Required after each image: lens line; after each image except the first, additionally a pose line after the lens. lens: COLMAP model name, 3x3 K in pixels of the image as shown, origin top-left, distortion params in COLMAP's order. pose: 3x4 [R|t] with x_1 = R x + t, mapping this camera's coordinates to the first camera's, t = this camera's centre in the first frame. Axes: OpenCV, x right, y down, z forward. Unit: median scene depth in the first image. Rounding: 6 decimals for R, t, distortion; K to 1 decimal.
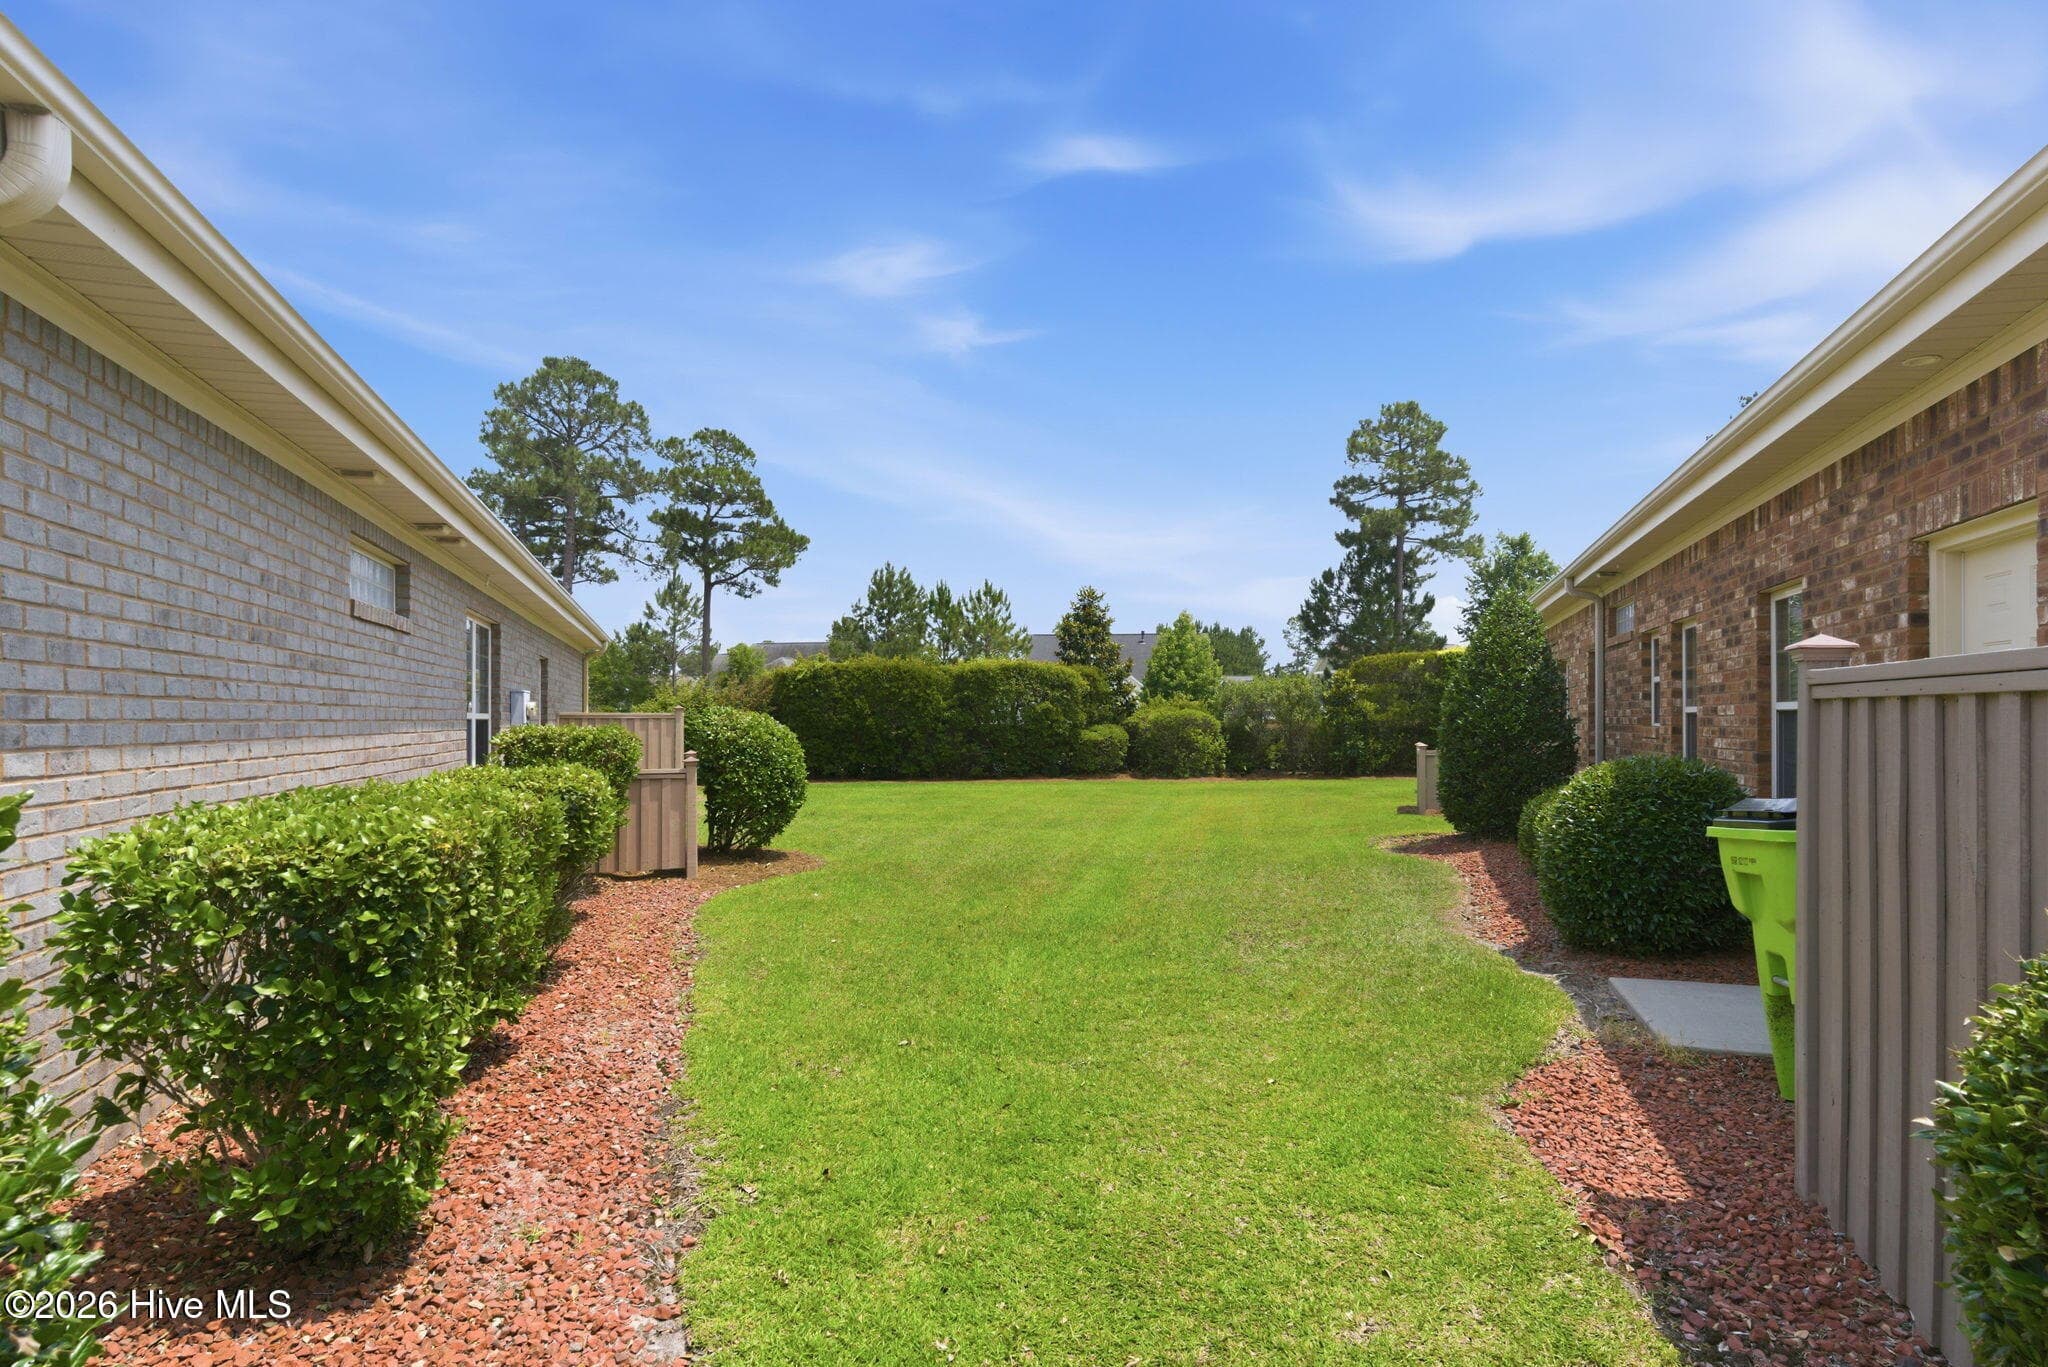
lens RADIAL K [[1037.3, 0, 1045.9], [0, 1037.3, 727.8], [0, 0, 1]] dist [-0.000571, -0.000024]
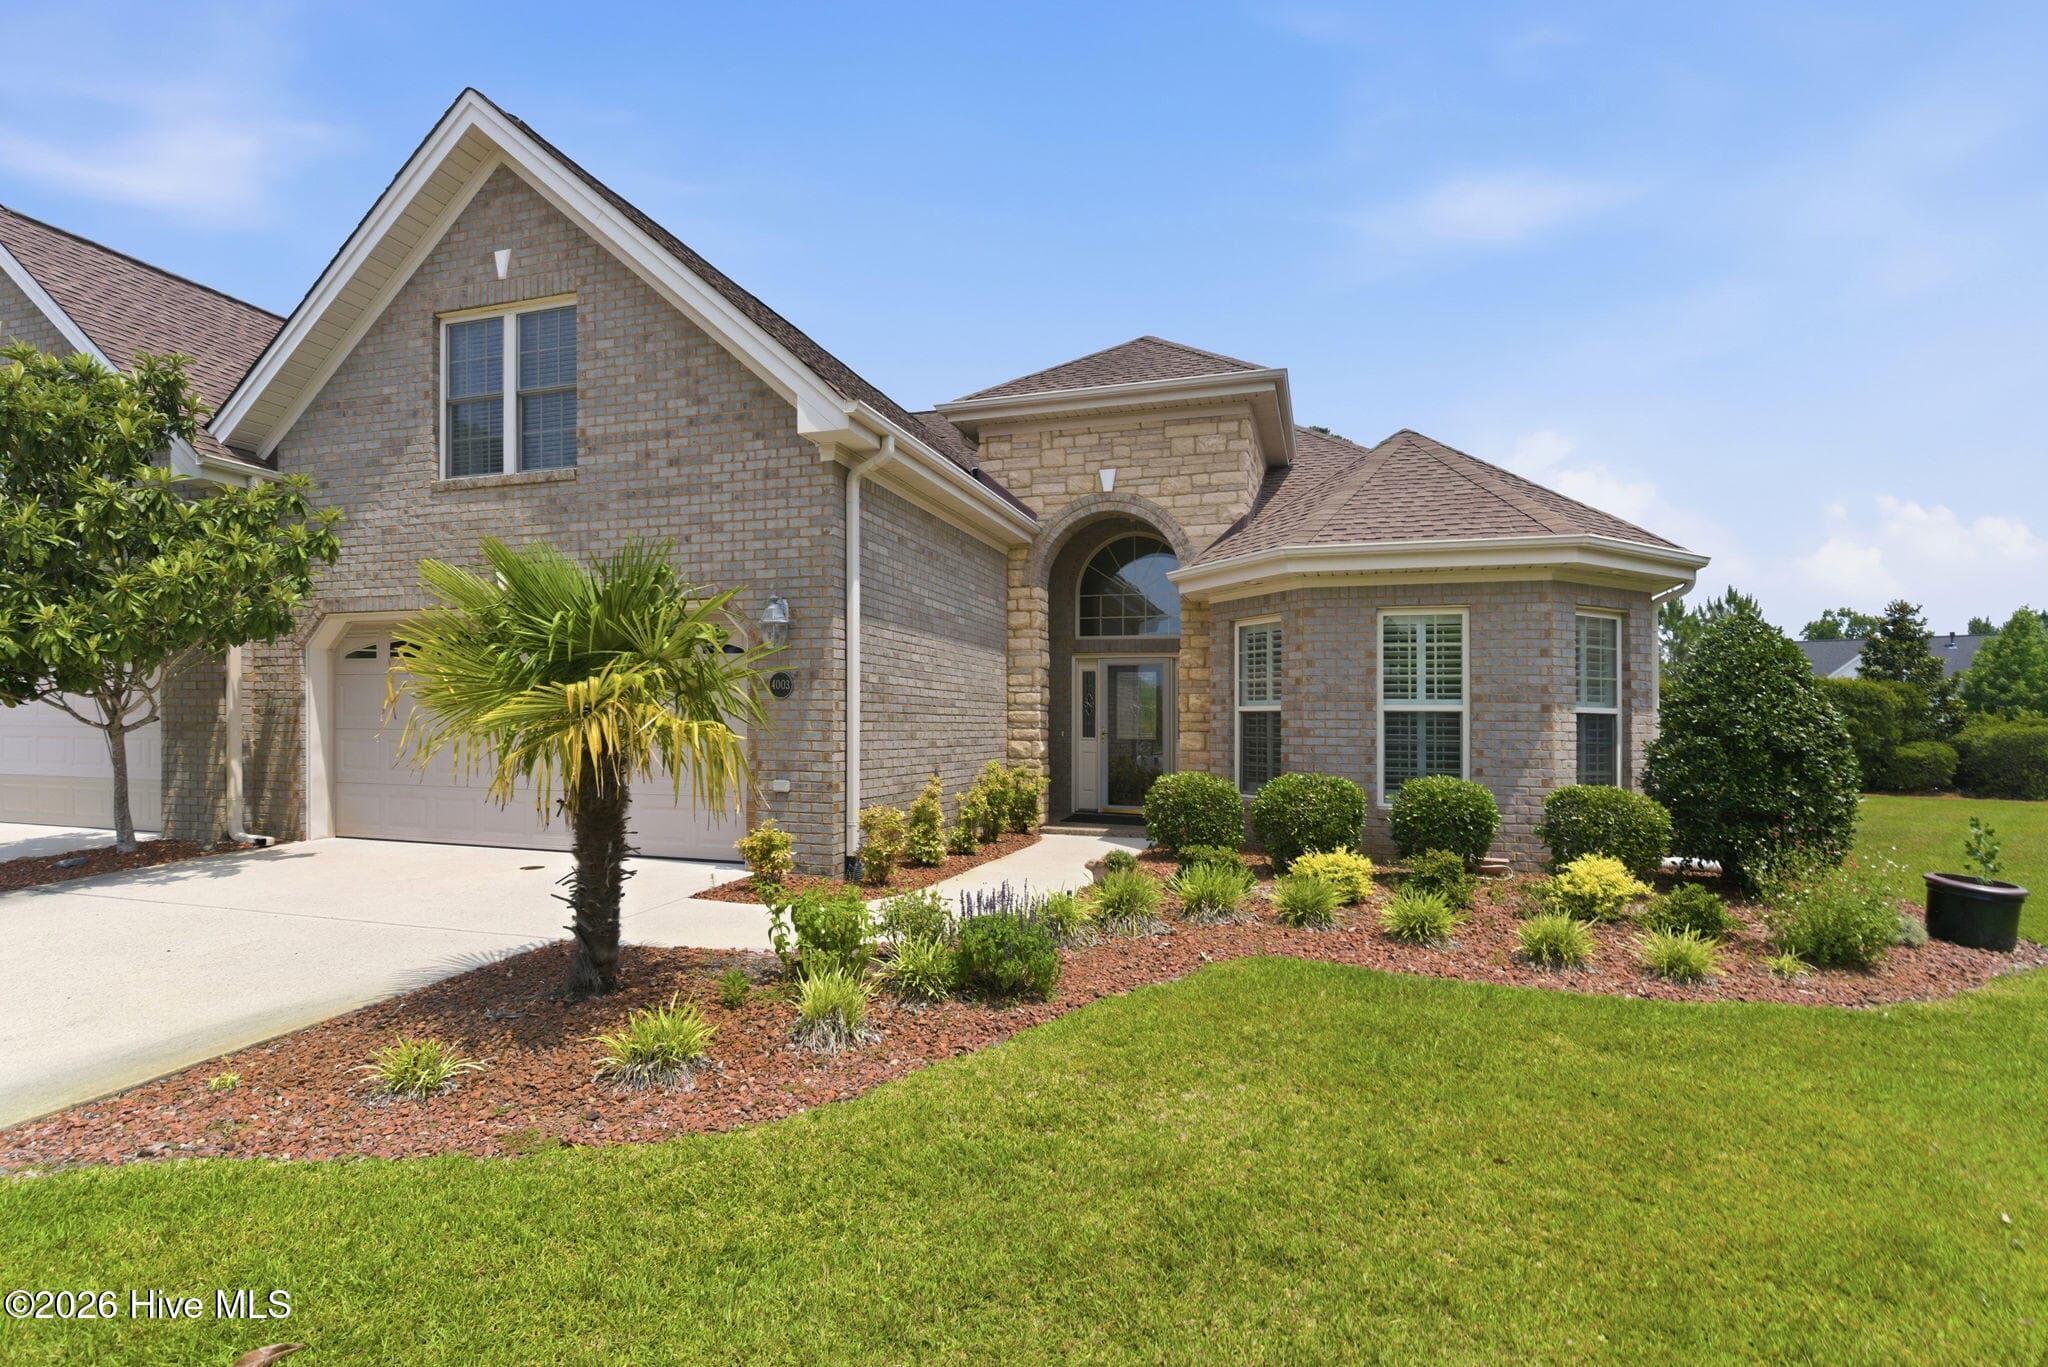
lens RADIAL K [[1016.9, 0, 996.8], [0, 1016.9, 748.6], [0, 0, 1]] dist [-0.003748, -0.000447]
pose [[0.793872, 0.020747, -0.607730, -0.026097], [-0.017303, 0.999784, 0.011528, 0.004230], [0.607838, 0.001364, 0.794060, -0.142671]]
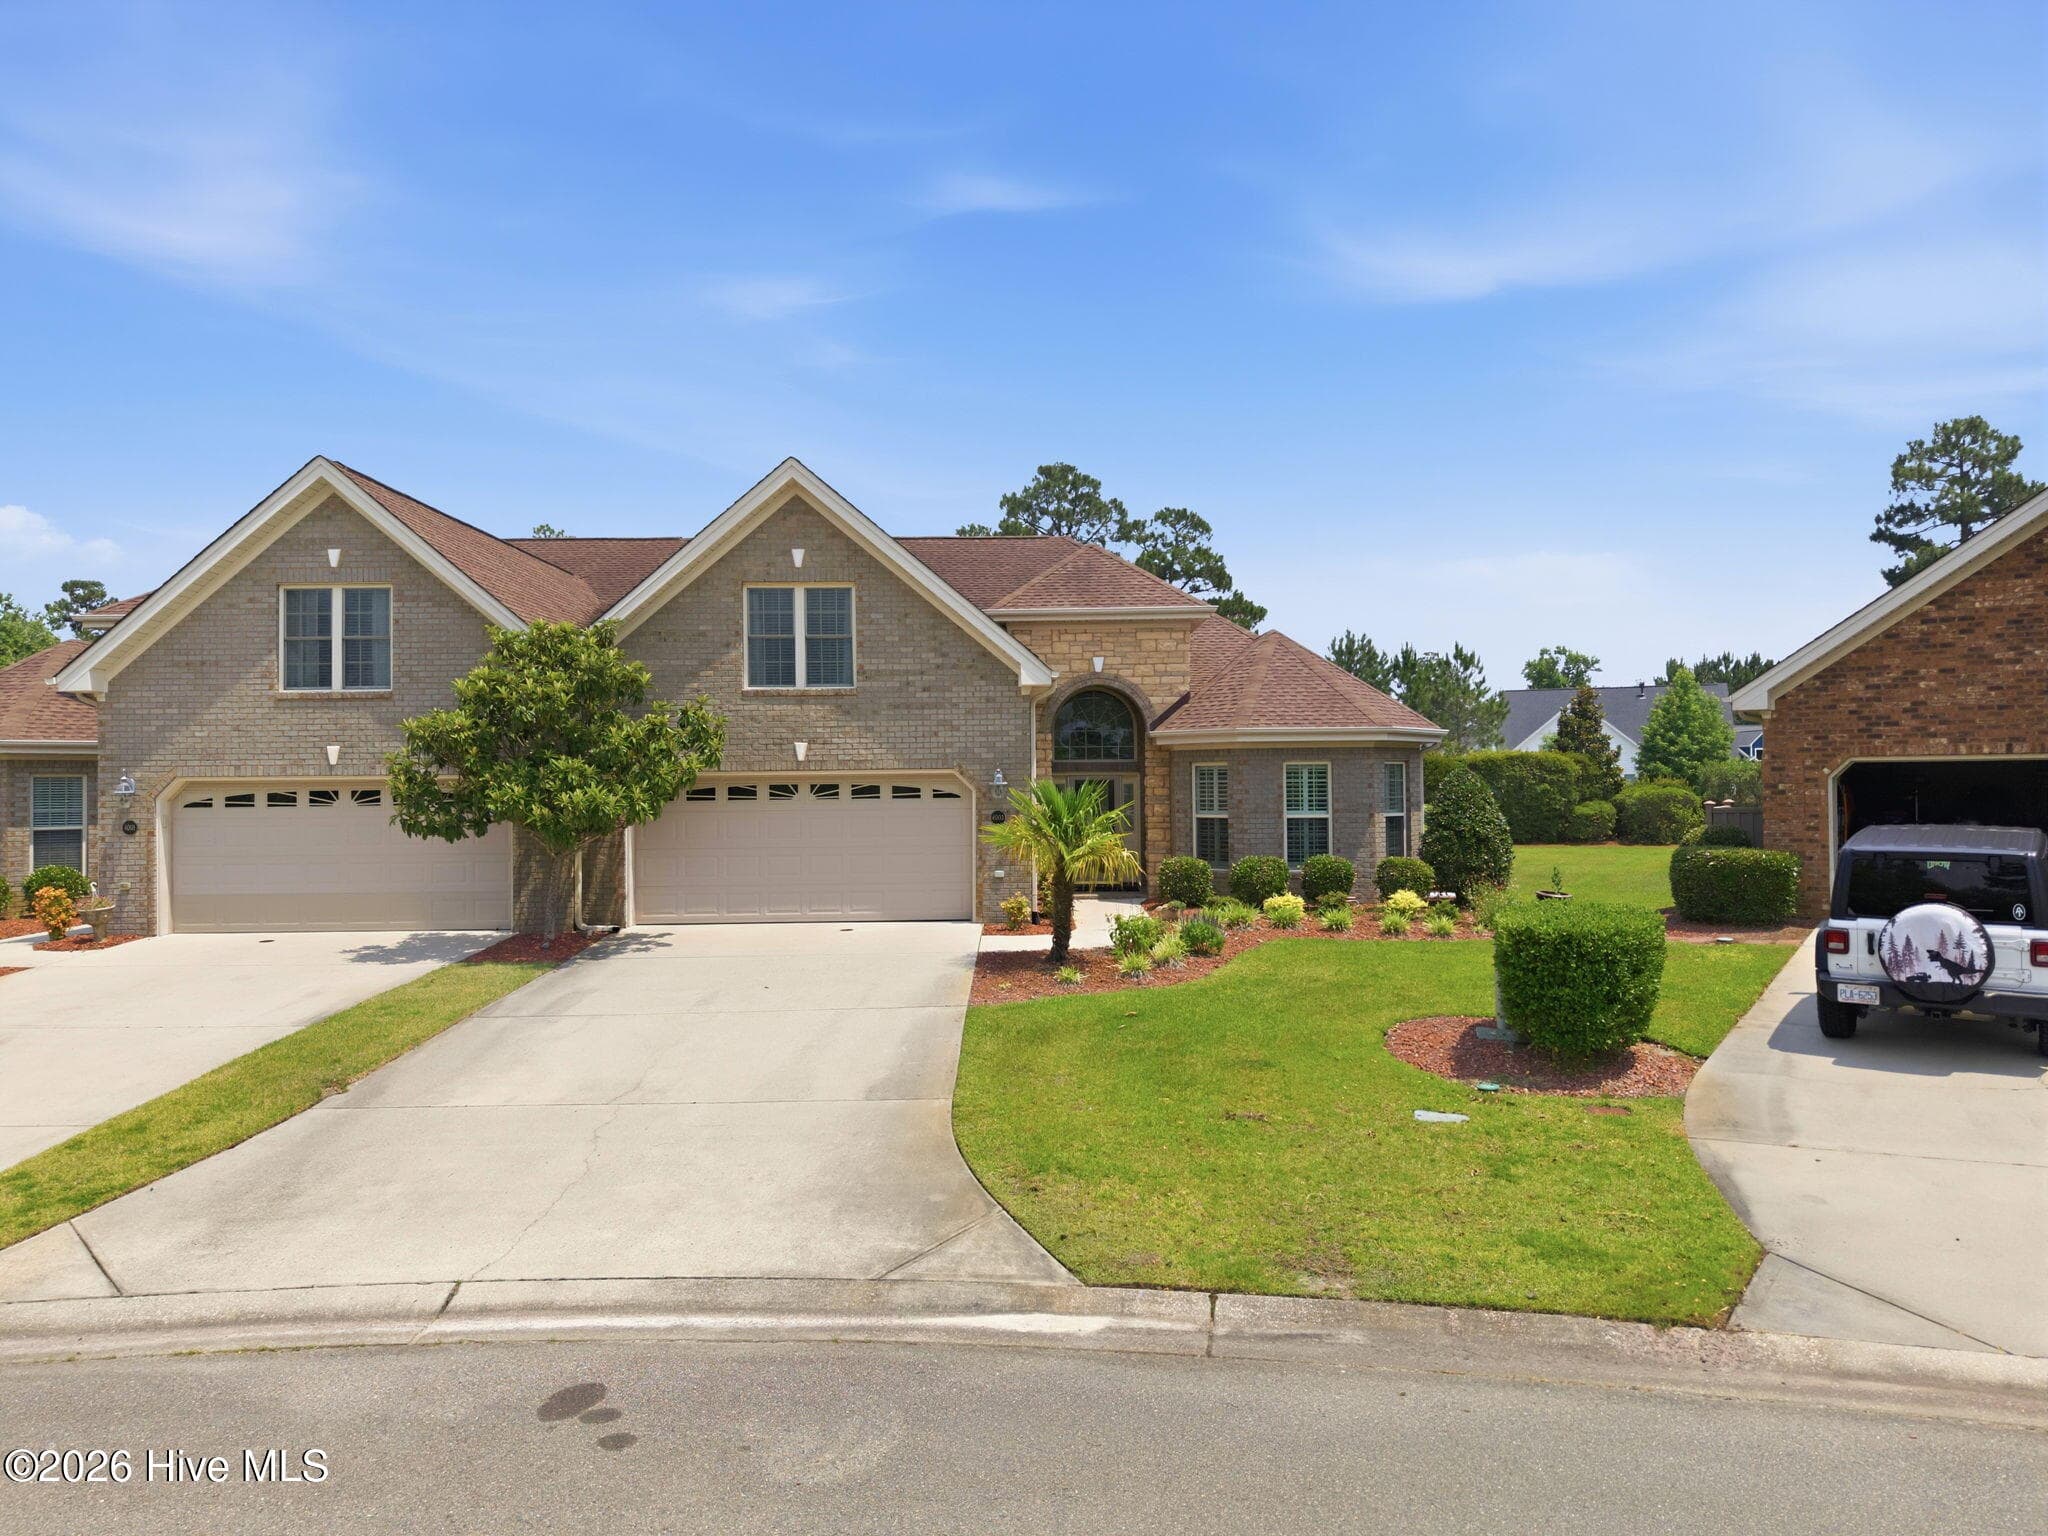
lens RADIAL K [[1368.9, 0, 1024.0], [0, 1368.9, 768.0], [0, 0, 1]] dist [0.083414, -0.127174]
pose [[0.944291, -0.013807, -0.328822, -0.019122], [0.007686, 0.999772, -0.019906, -0.006530], [0.329022, 0.016269, 0.944182, -0.341460]]
